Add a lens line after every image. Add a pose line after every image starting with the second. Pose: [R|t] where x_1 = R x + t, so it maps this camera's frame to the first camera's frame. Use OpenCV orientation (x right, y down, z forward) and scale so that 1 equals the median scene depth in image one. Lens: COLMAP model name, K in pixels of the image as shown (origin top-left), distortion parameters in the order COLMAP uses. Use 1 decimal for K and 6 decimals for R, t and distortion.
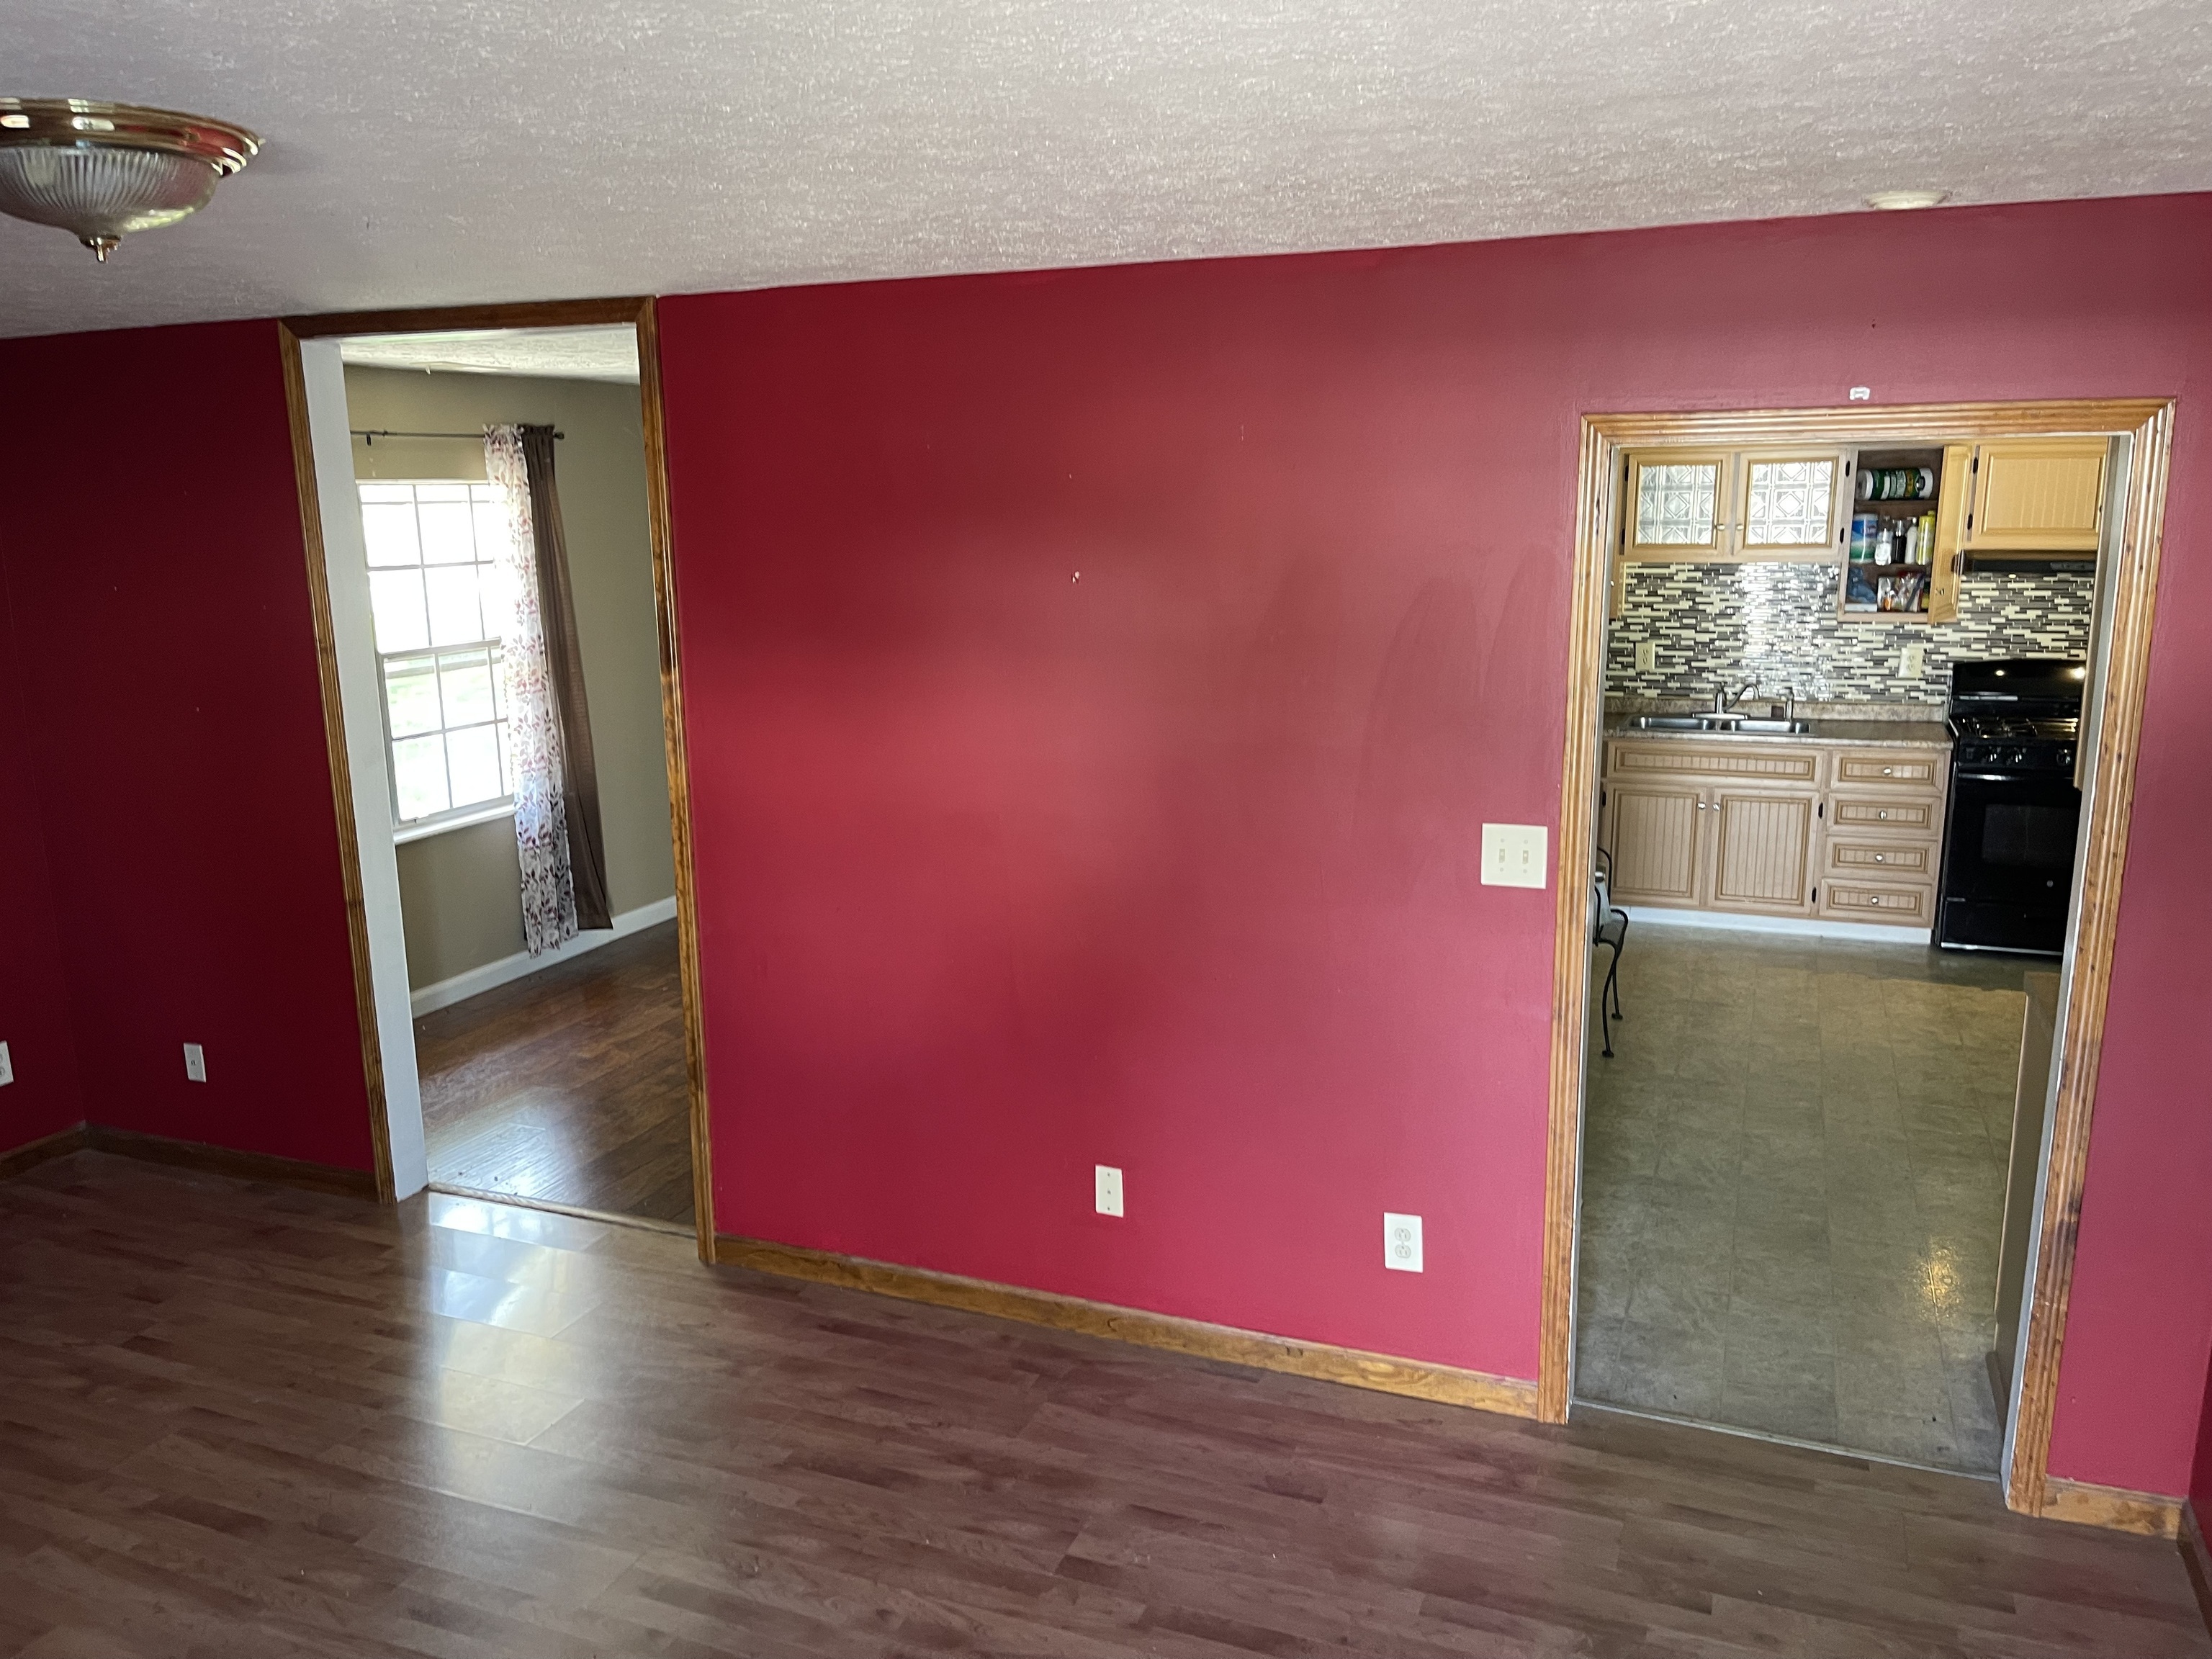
lens RADIAL K [[1667.7, 0, 1100.2], [0, 1667.7, 844.9], [0, 0, 1]] dist [0.048854, -0.046508]
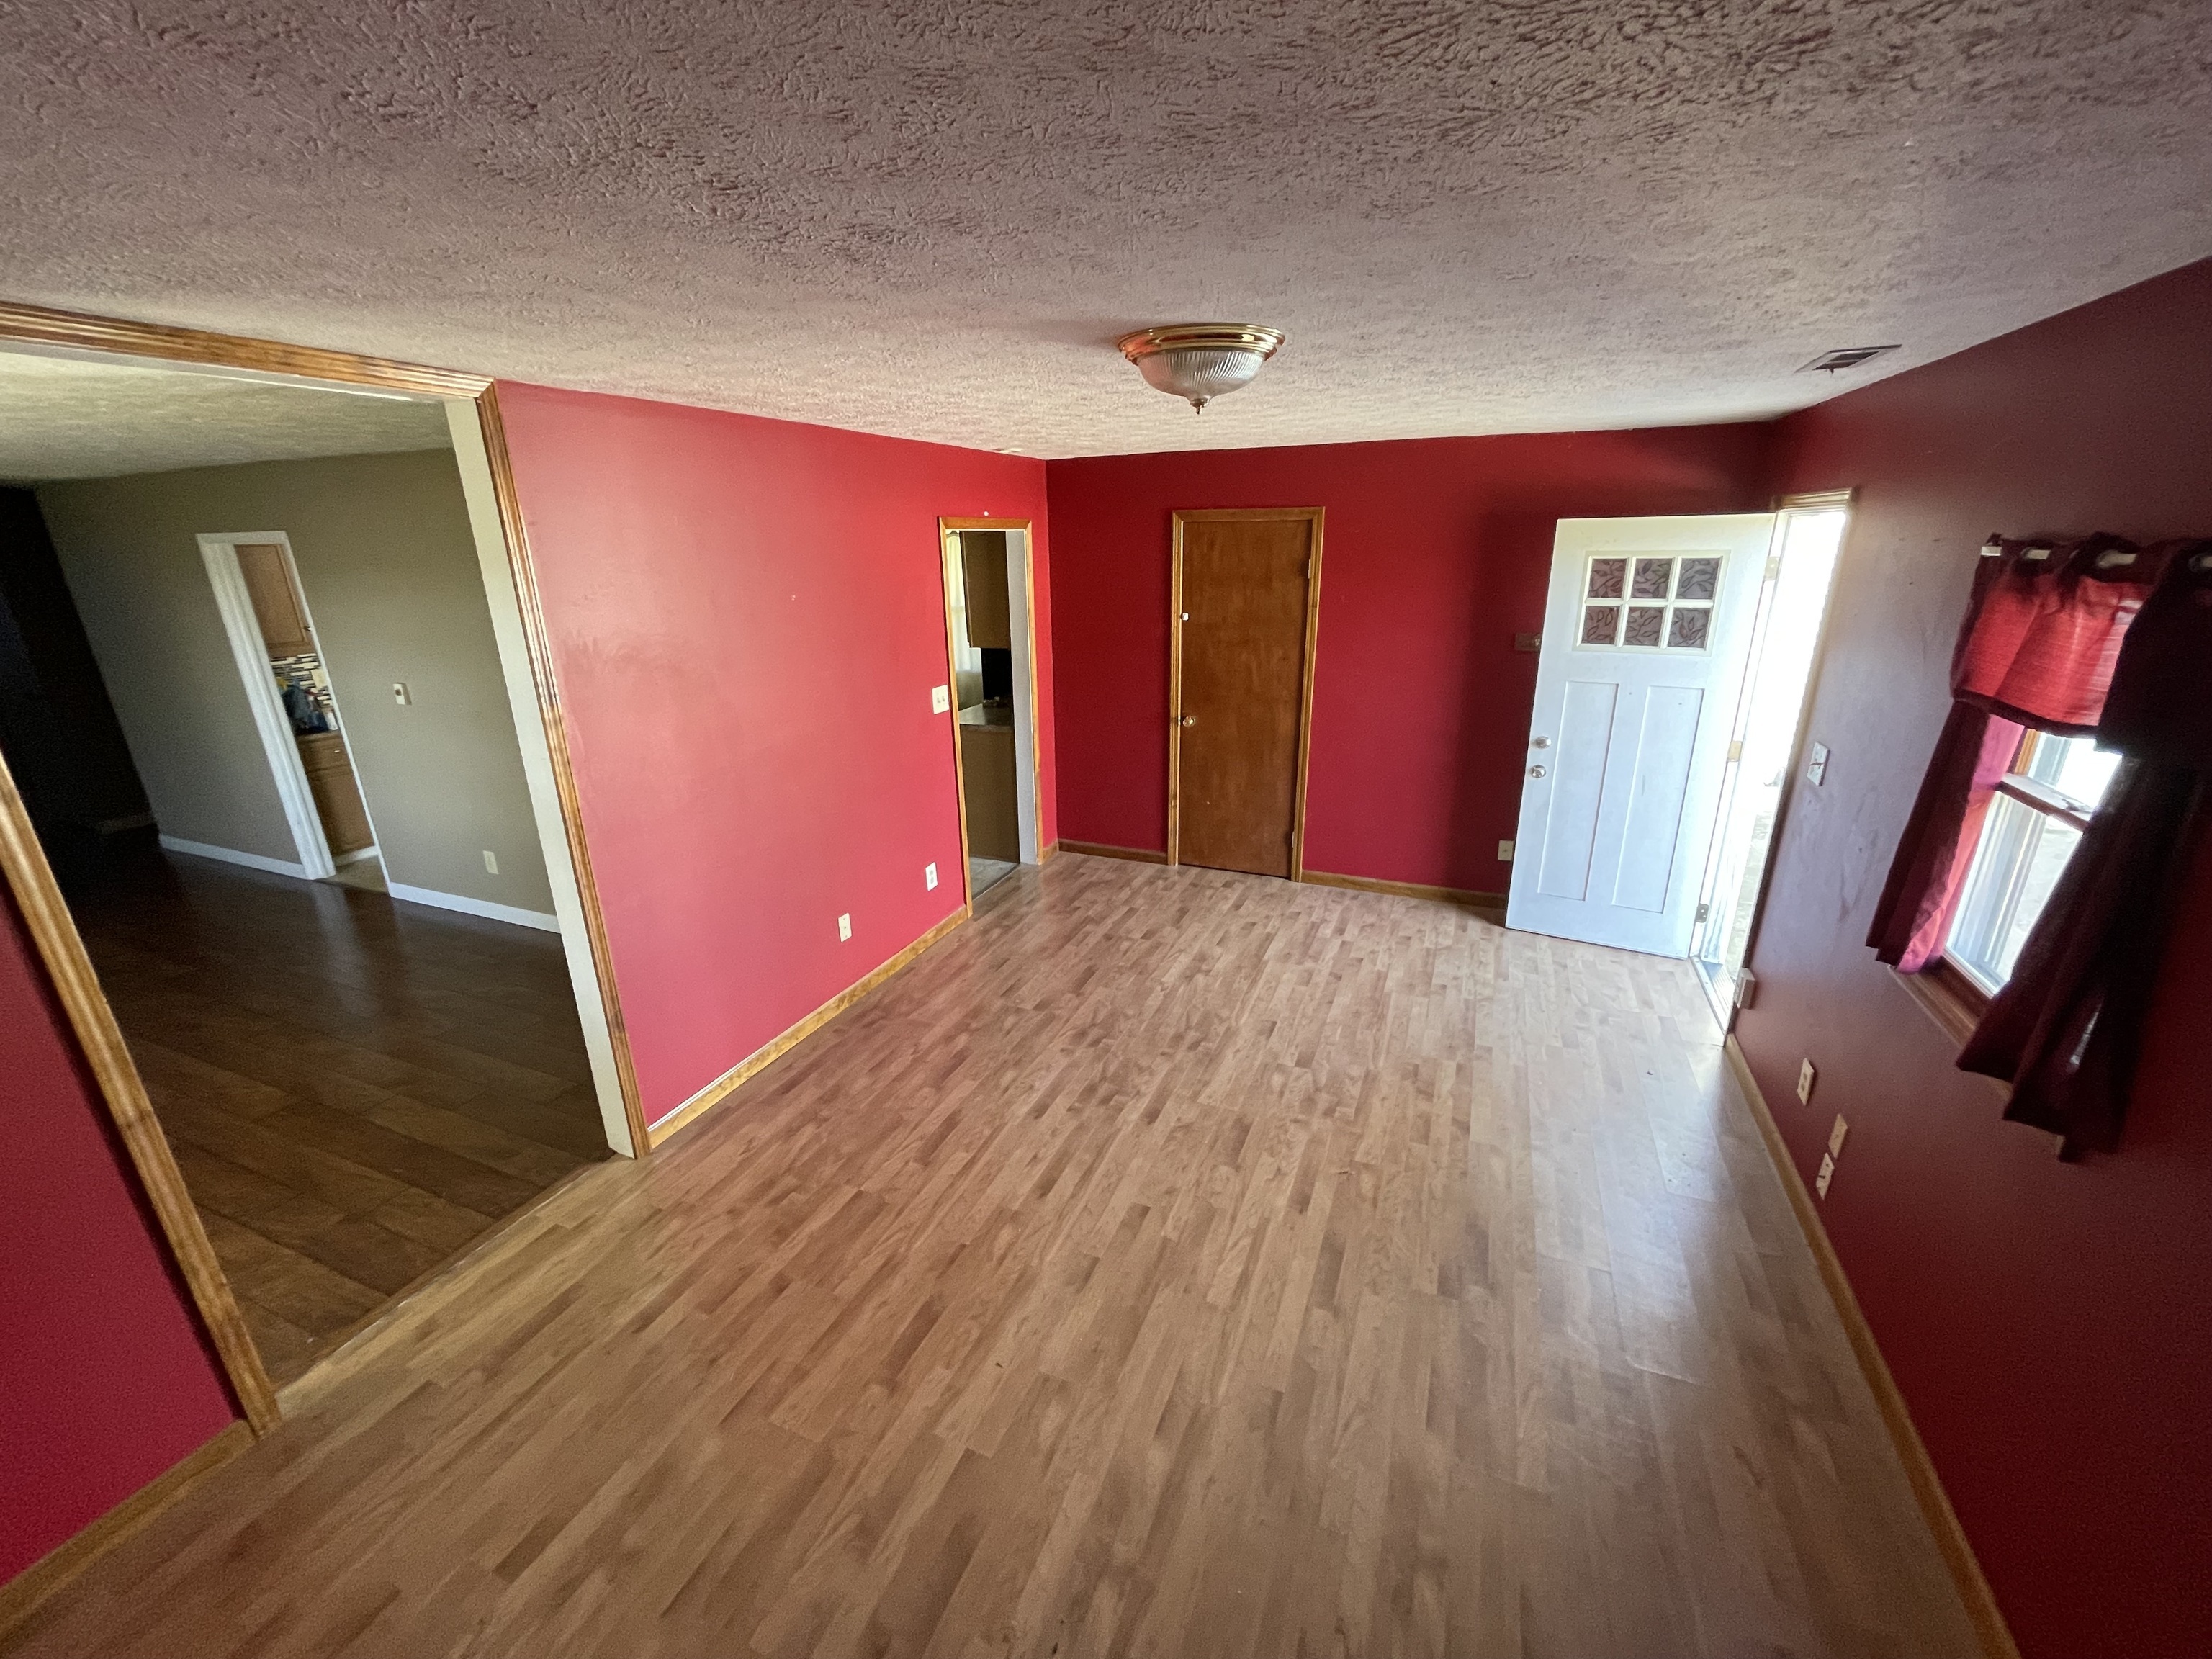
lens RADIAL K [[891.3, 0, 1103.2], [0, 891.3, 840.1], [0, 0, 1]] dist [0.000846, 0.000261]
pose [[0.007768, -0.303400, 0.952832, -0.675866], [0.233501, 0.927069, 0.293293, -0.079279], [-0.972325, 0.220209, 0.078045, 0.457139]]
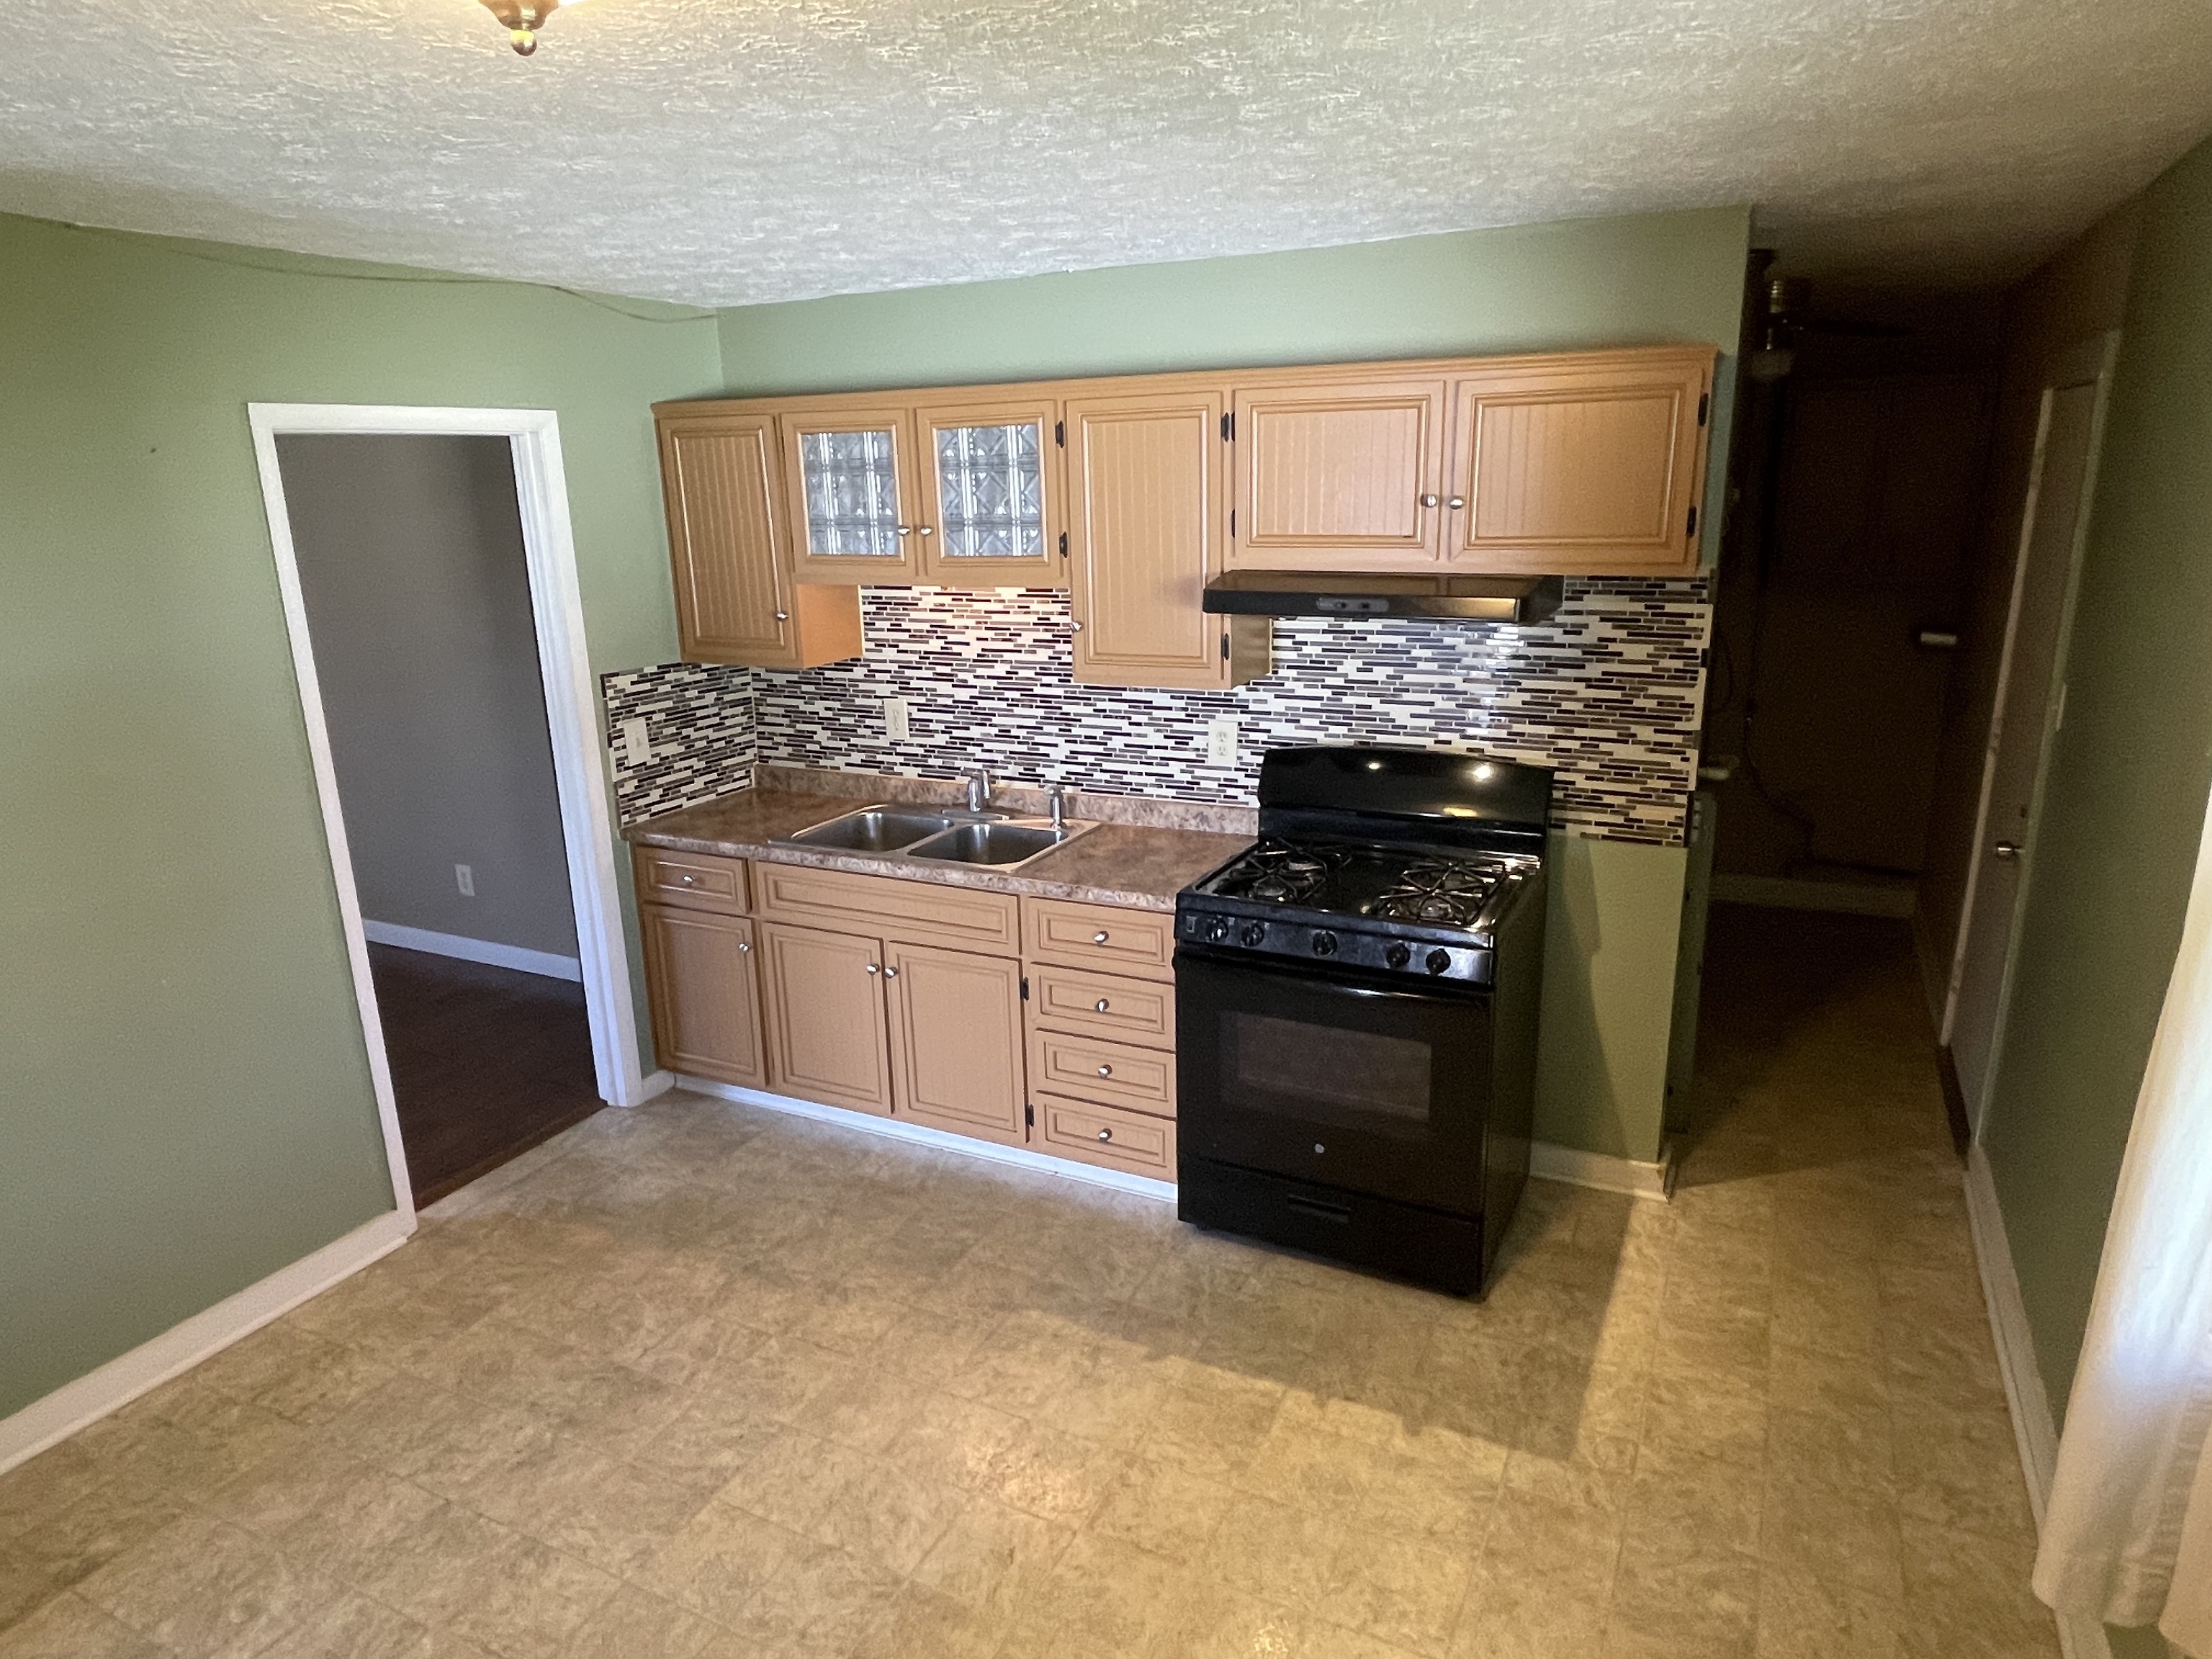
lens RADIAL K [[1361.3, 0, 1106.1], [0, 1361.3, 839.7], [0, 0, 1]] dist [0.022580, -0.037461]
pose [[0.997027, 0.011201, -0.076236, 0.669460], [-0.006974, 0.998435, 0.055486, -0.140248], [0.076738, -0.054789, 0.995545, 0.670142]]
